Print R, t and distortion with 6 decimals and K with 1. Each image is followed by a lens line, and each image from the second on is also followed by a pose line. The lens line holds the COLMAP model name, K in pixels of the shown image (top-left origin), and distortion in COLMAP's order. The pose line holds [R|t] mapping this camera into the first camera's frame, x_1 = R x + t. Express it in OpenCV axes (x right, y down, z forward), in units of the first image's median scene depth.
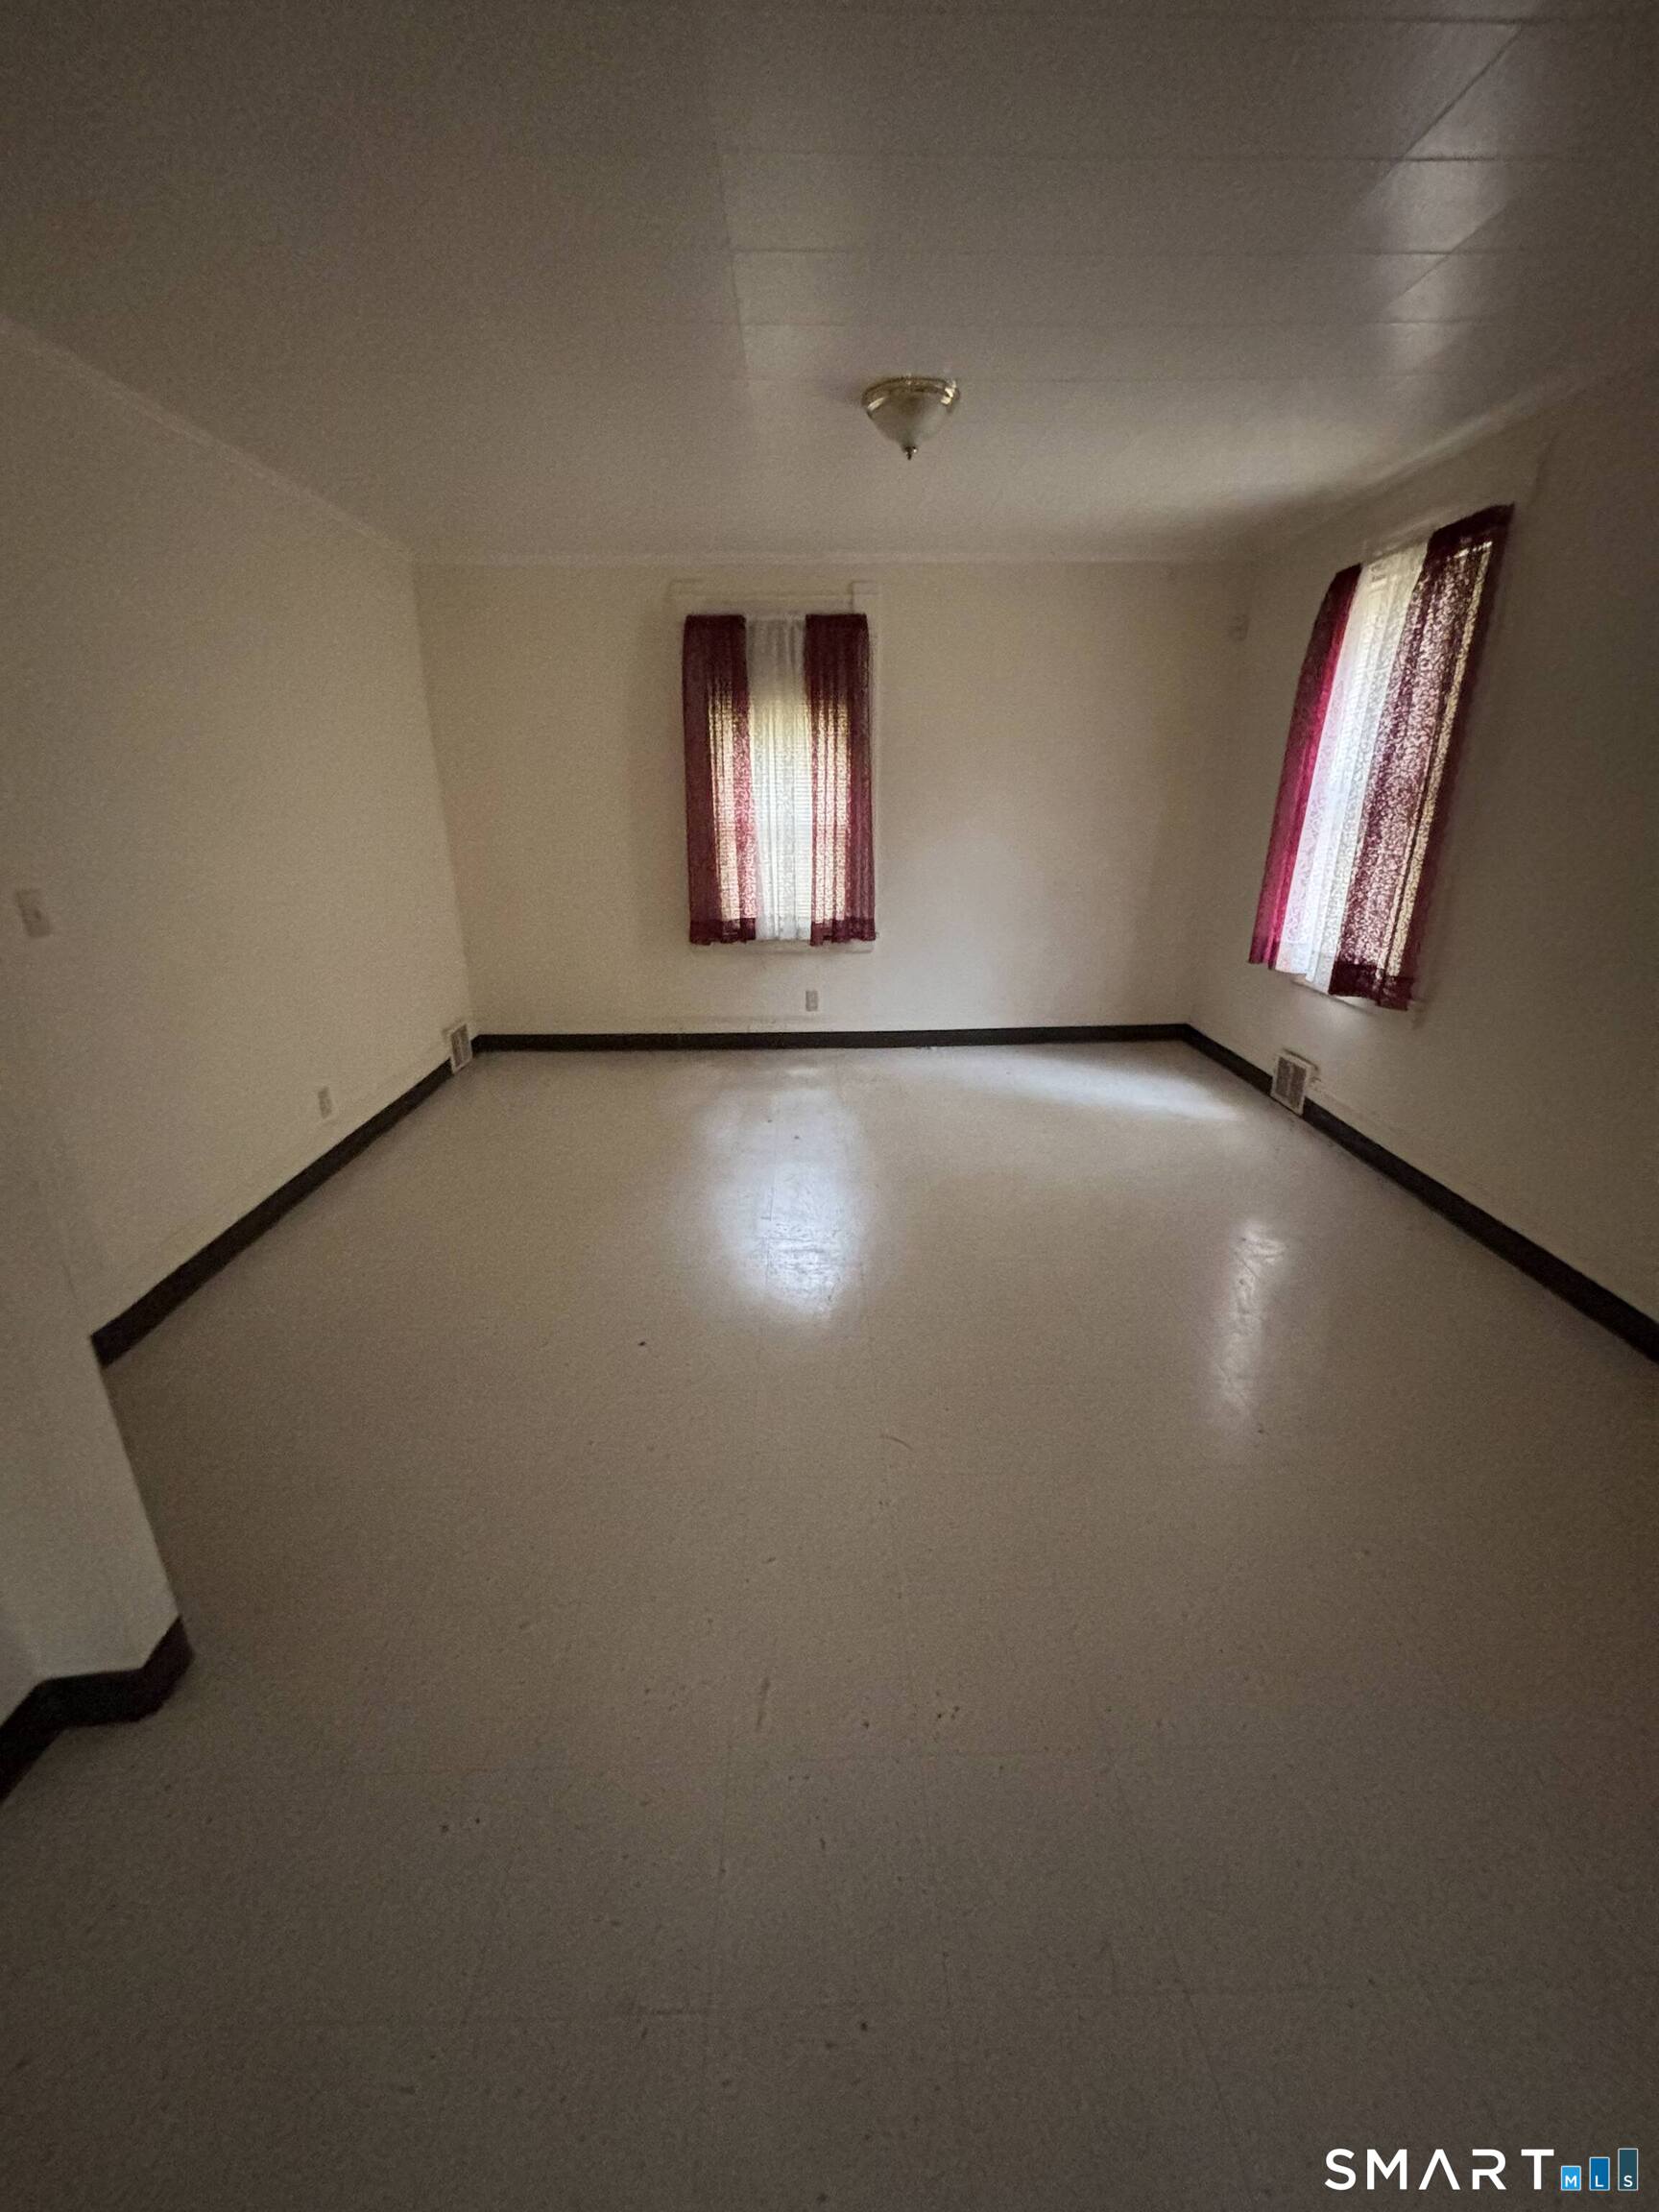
lens RADIAL K [[887.9, 0, 843.9], [0, 887.9, 1111.7], [0, 0, 1]] dist [-0.008172, -0.000150]
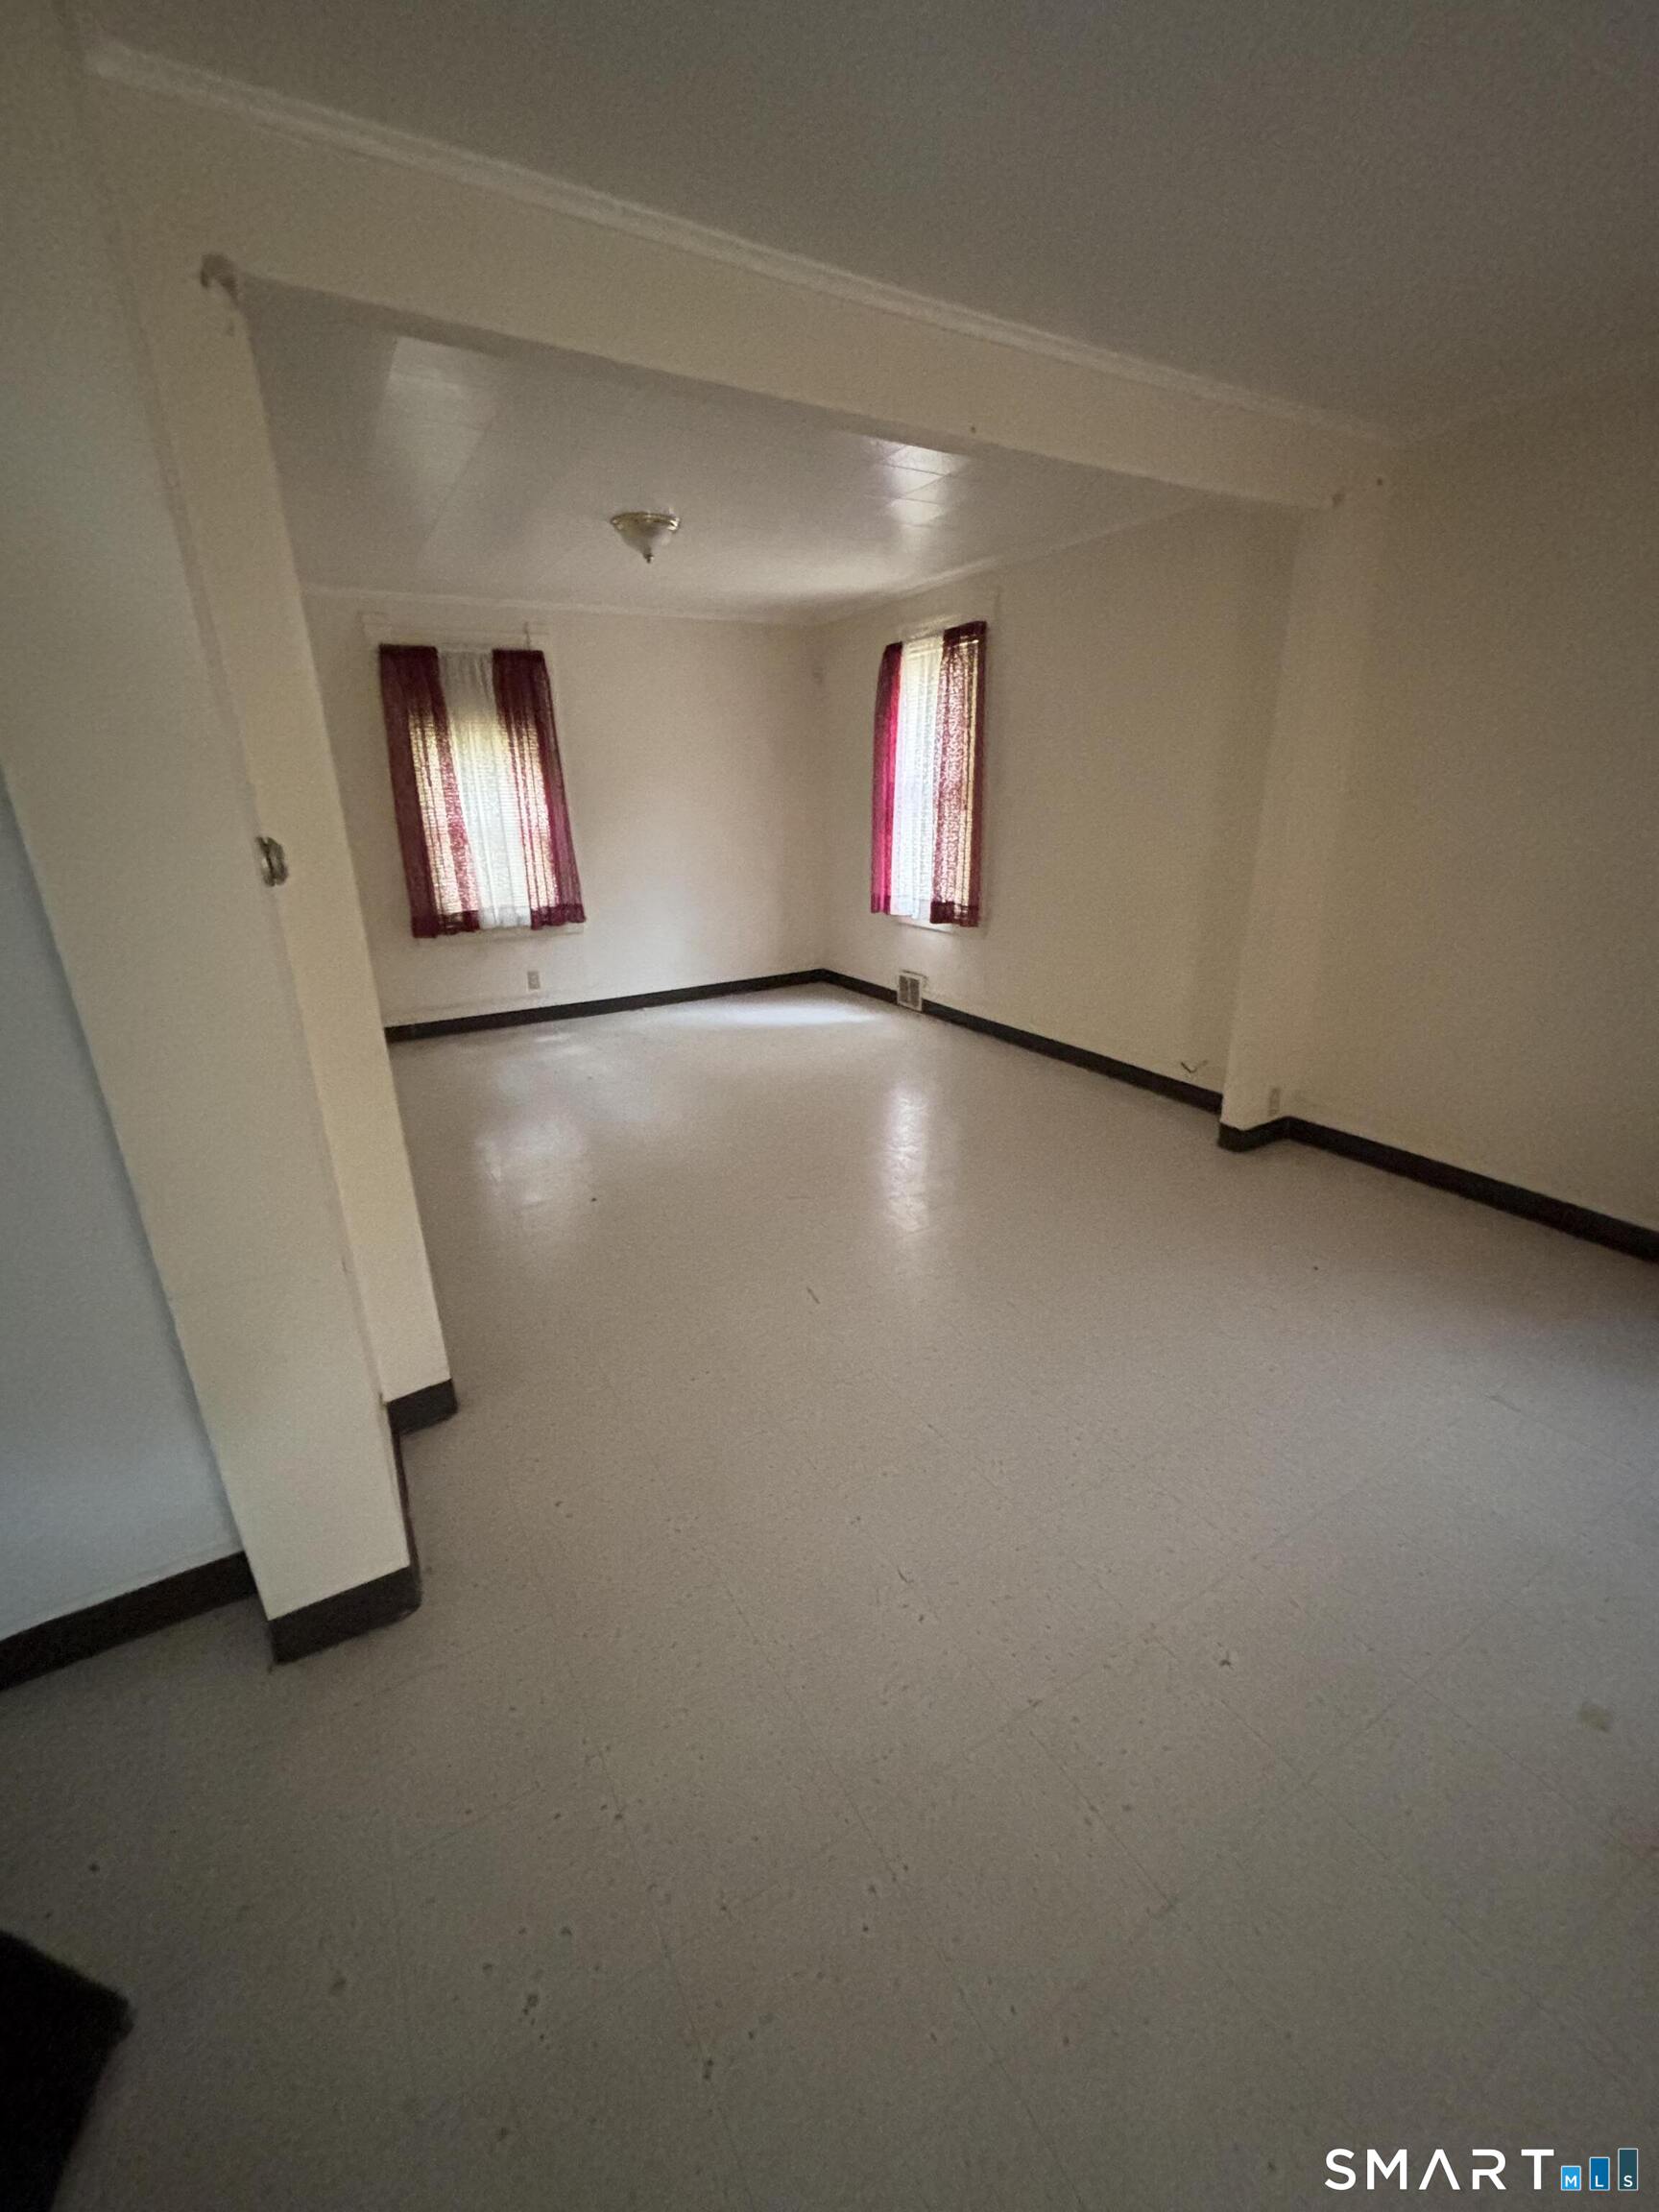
lens RADIAL K [[887.9, 0, 837.6], [0, 887.9, 1112.5], [0, 0, 1]] dist [-0.008172, -0.000150]
pose [[0.876813, -0.173538, 0.448423, -0.273275], [0.177840, 0.983510, 0.032880, 0.088631], [-0.446734, 0.050918, 0.893217, -0.225834]]
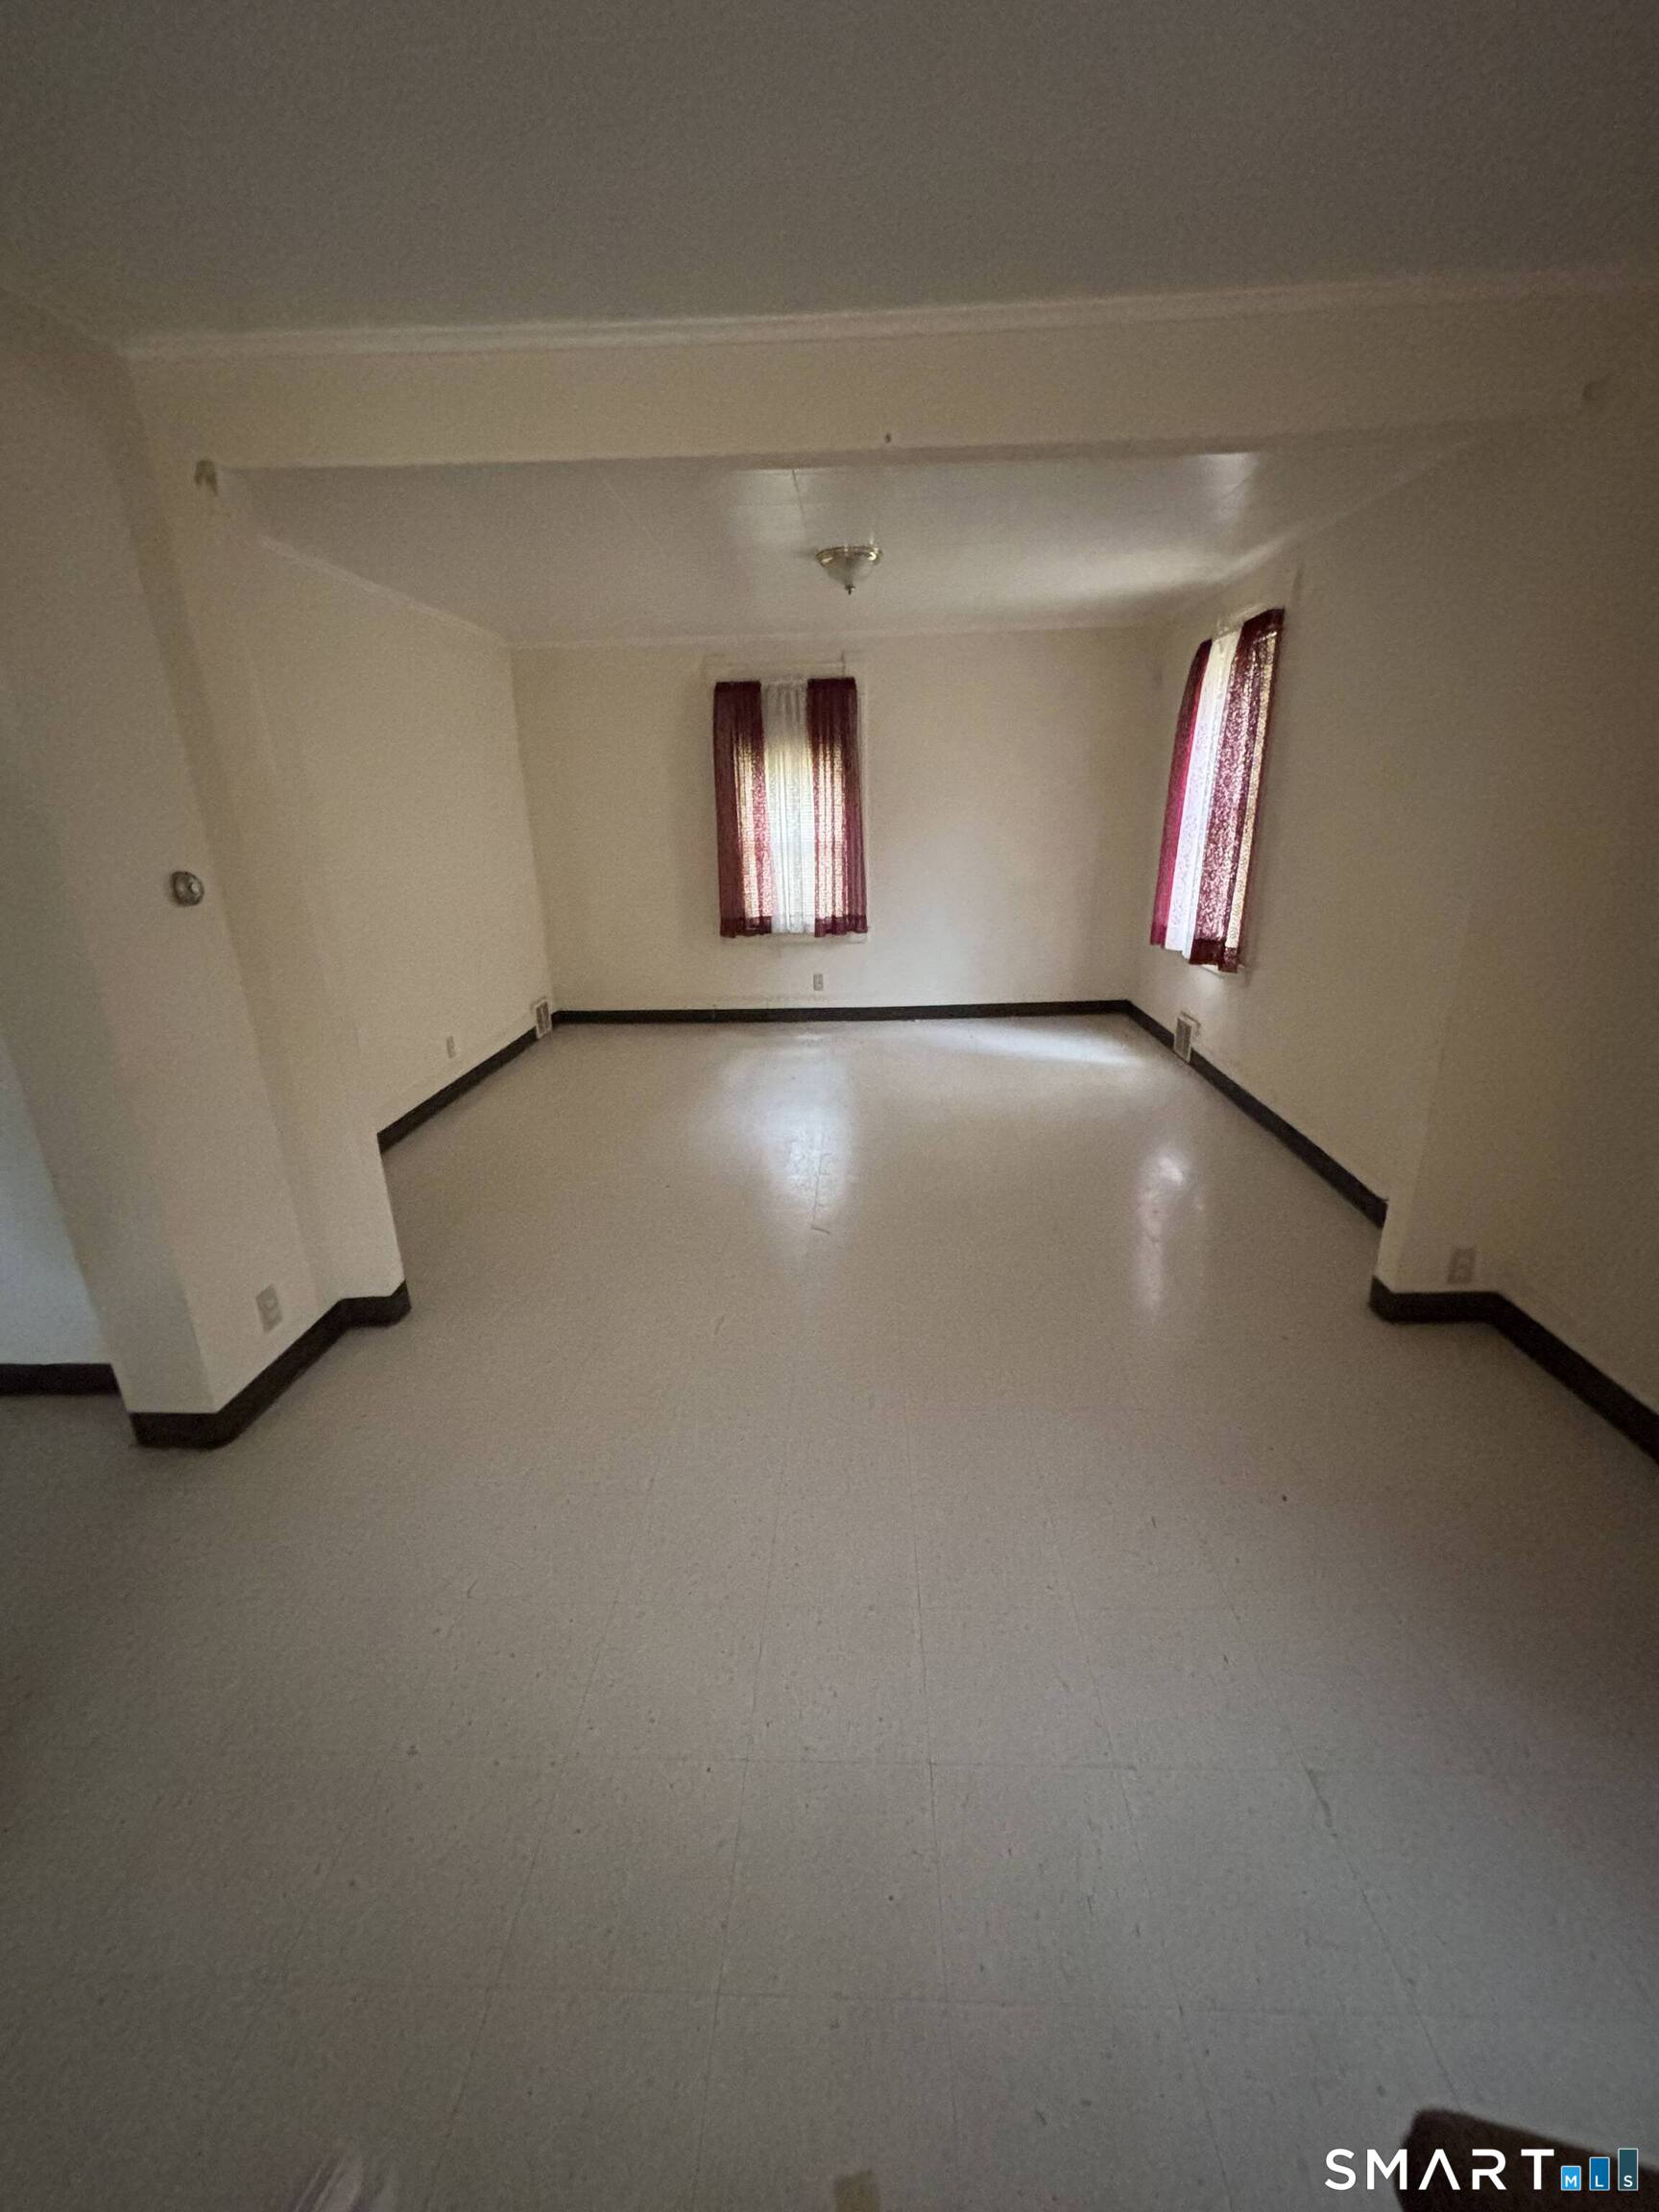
lens RADIAL K [[887.9, 0, 852.5], [0, 887.9, 1116.6], [0, 0, 1]] dist [-0.008172, -0.000150]
pose [[0.998234, 0.001414, -0.059381, 0.099757], [-0.001886, 0.999967, -0.007898, 0.085397], [0.059367, 0.007996, 0.998204, -0.278579]]
